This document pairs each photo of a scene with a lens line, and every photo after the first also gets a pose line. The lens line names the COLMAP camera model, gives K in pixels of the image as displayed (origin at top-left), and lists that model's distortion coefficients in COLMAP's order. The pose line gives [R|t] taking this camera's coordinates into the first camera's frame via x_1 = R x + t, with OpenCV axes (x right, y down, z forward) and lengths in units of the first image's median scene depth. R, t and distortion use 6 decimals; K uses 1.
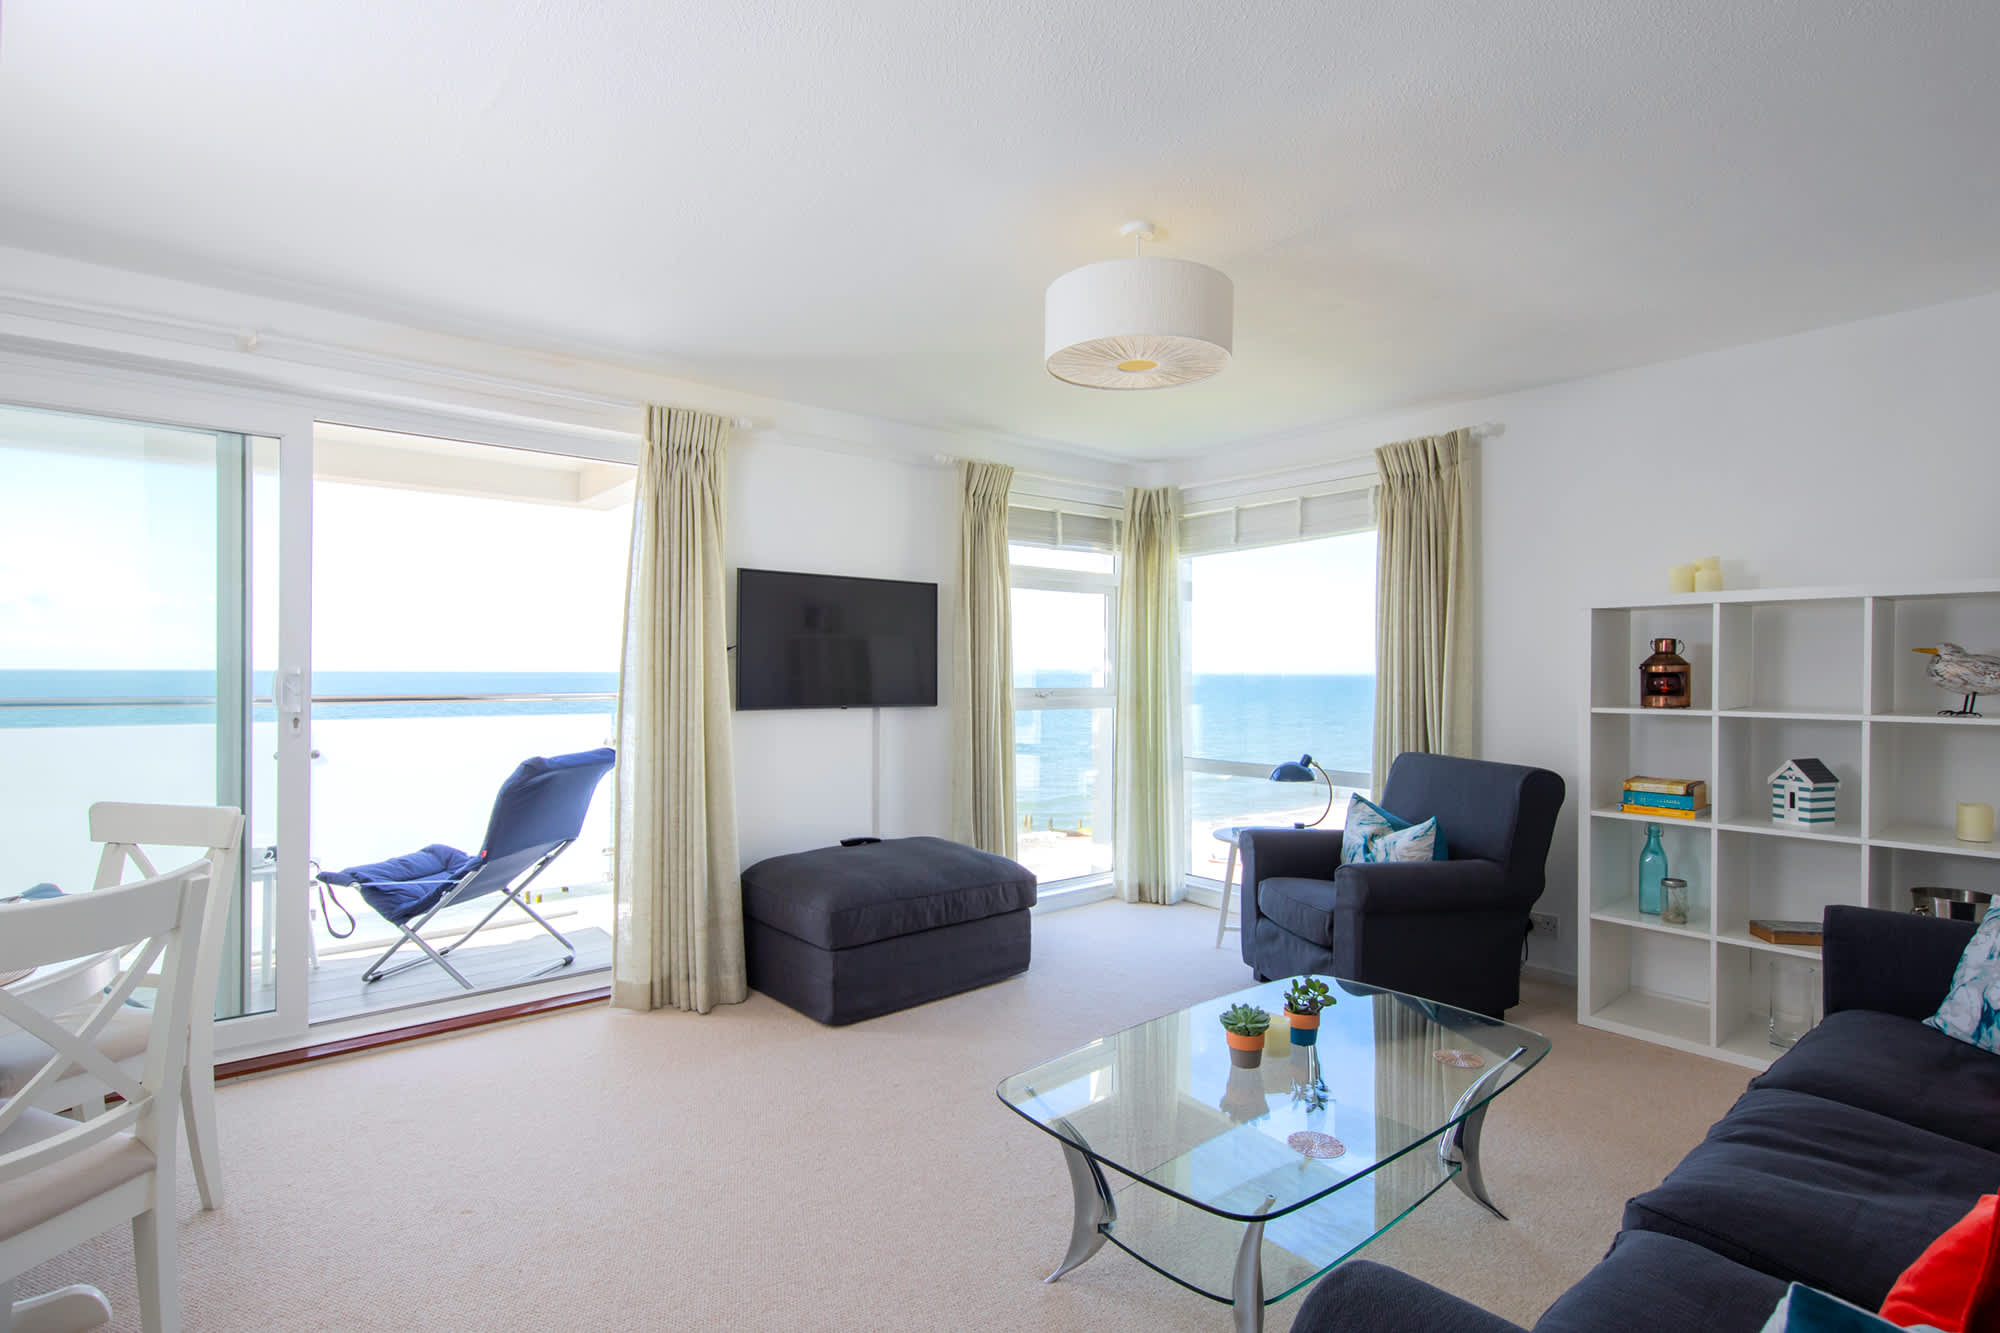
lens RADIAL K [[1010.7, 0, 1005.1], [0, 1010.7, 661.6], [0, 0, 1]] dist [0.019240, 0.000199]
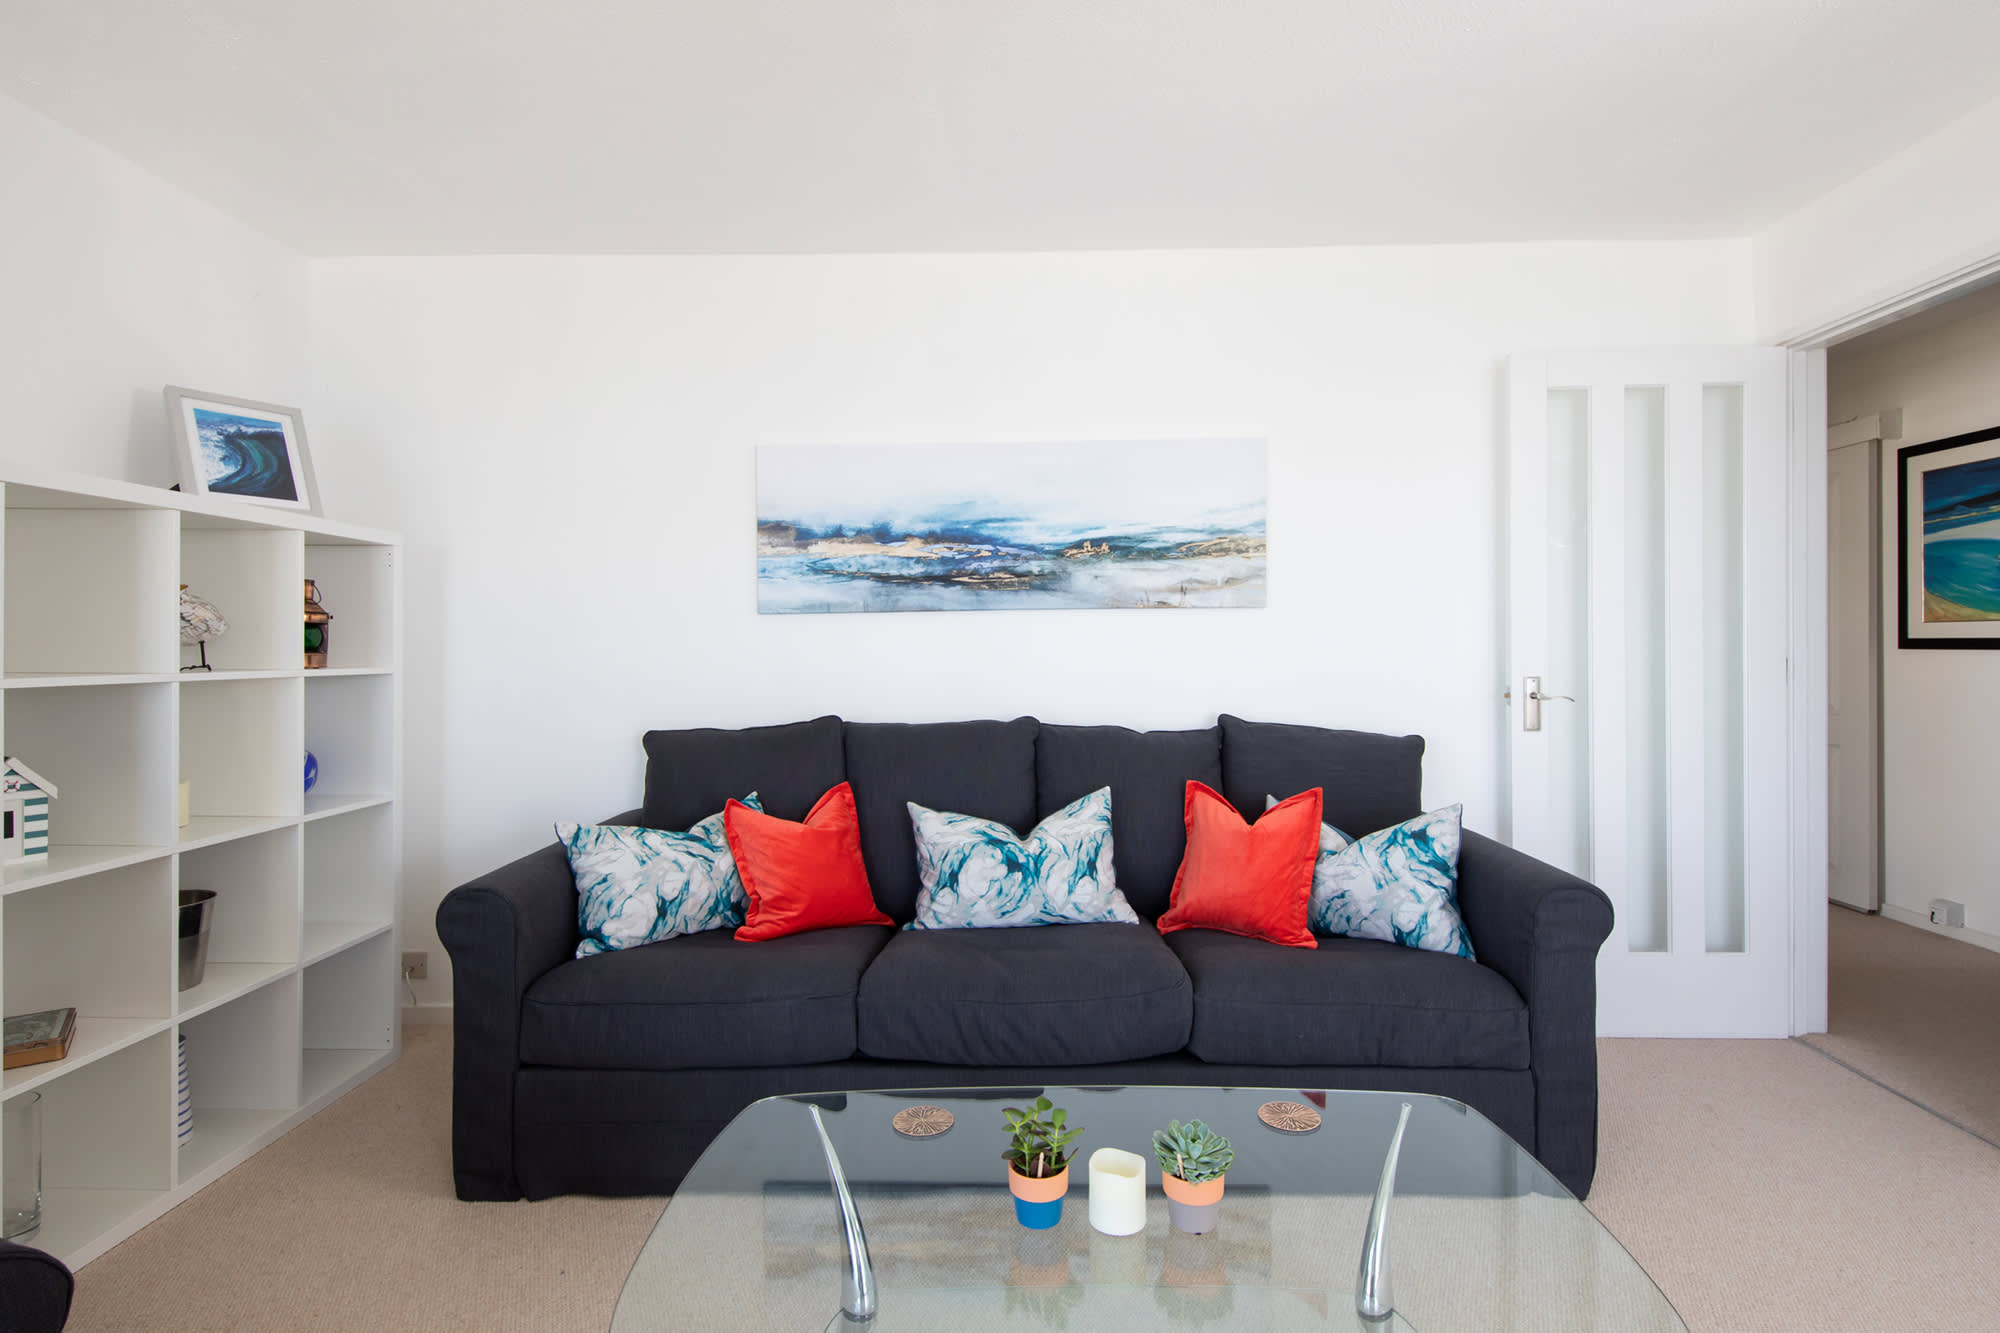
lens RADIAL K [[926.7, 0, 1002.5], [0, 926.7, 651.1], [0, 0, 1]] dist [0.000625, 0.000036]
pose [[-0.748185, -0.002584, 0.663485, -0.025566], [-0.003621, 0.999993, -0.000189, 0.032262], [-0.663480, -0.002544, -0.748190, 1.029588]]
